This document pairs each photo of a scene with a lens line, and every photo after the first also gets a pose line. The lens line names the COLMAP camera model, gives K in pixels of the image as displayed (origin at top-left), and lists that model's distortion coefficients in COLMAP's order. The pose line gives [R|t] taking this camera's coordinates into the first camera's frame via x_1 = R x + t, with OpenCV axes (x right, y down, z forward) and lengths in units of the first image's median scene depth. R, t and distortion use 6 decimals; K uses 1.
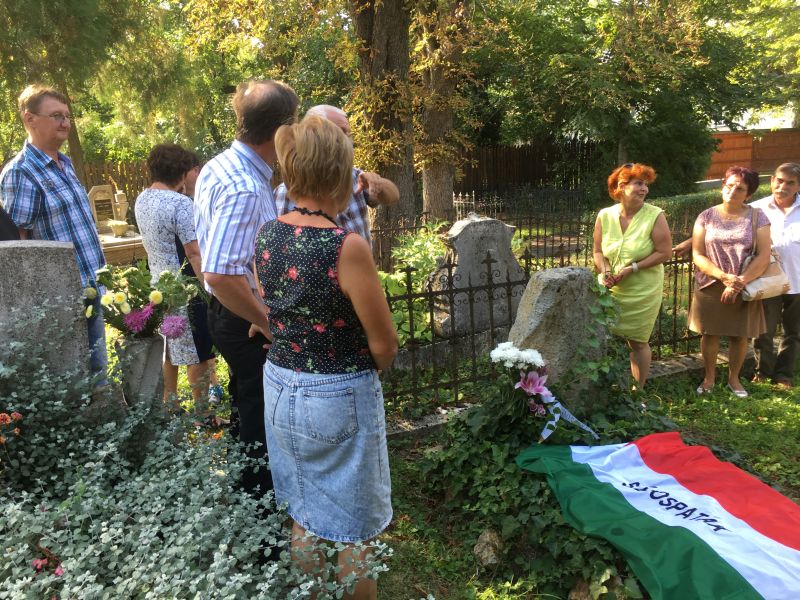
lens RADIAL K [[679.7, 0, 396.8], [0, 679.7, 297.3], [0, 0, 1]] dist [0.093099, -0.131412]
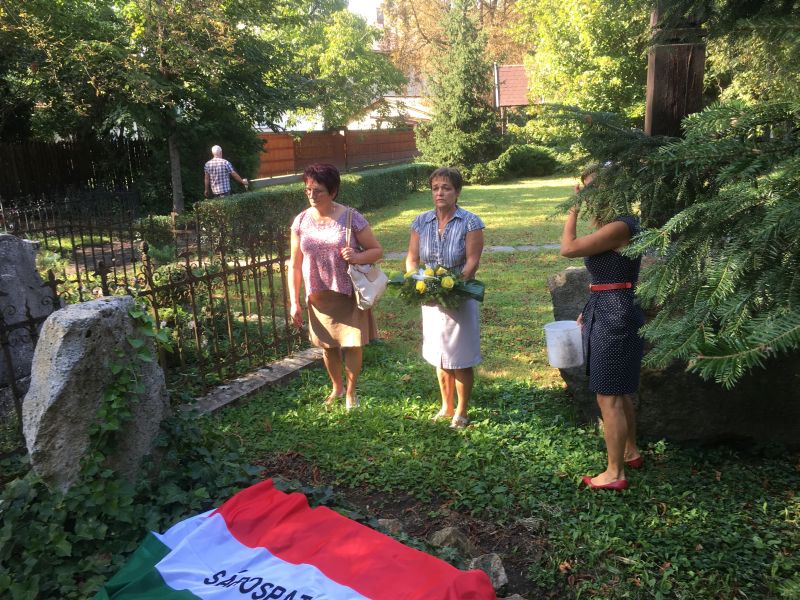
lens RADIAL K [[679.7, 0, 396.8], [0, 679.7, 297.3], [0, 0, 1]] dist [0.093099, -0.131412]
pose [[0.817554, -0.122425, 0.562688, 0.090901], [0.122043, 0.991779, 0.038461, -0.034291], [-0.562771, 0.037228, 0.825774, 0.197904]]
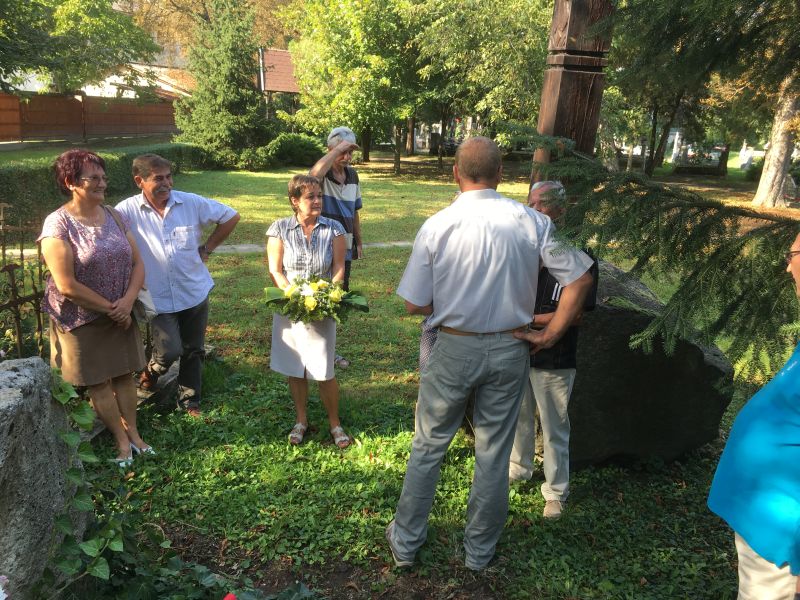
lens RADIAL K [[680.9, 0, 397.0], [0, 680.9, 297.9], [0, 0, 1]] dist [0.091434, -0.132047]
pose [[0.556465, -0.133837, 0.820021, 0.006080], [0.089716, 0.990850, 0.100838, -0.114701], [-0.826013, 0.017456, 0.563380, 0.469806]]
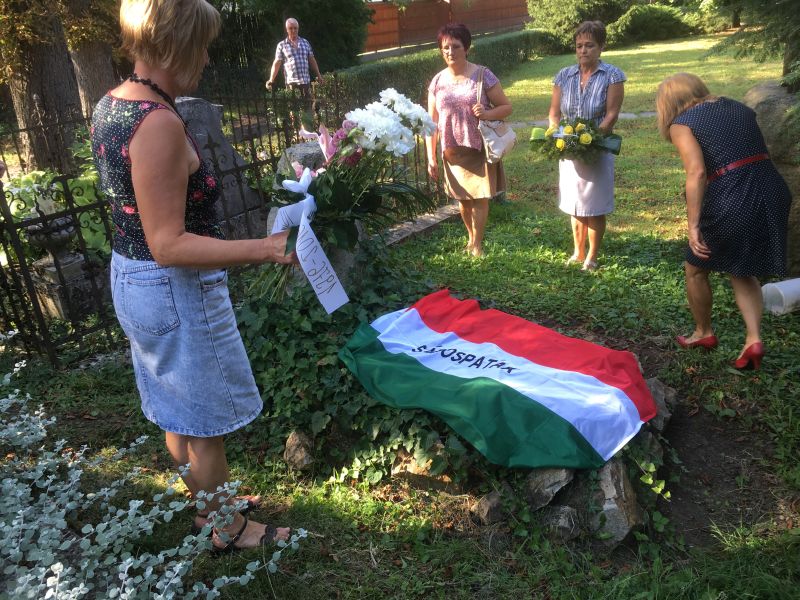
lens RADIAL K [[680.9, 0, 397.0], [0, 680.9, 297.9], [0, 0, 1]] dist [0.091434, -0.132047]
pose [[0.887657, -0.198582, 0.415488, -0.075372], [0.129254, 0.973414, 0.189101, 0.002189], [-0.441994, -0.114153, 0.889725, 0.103453]]
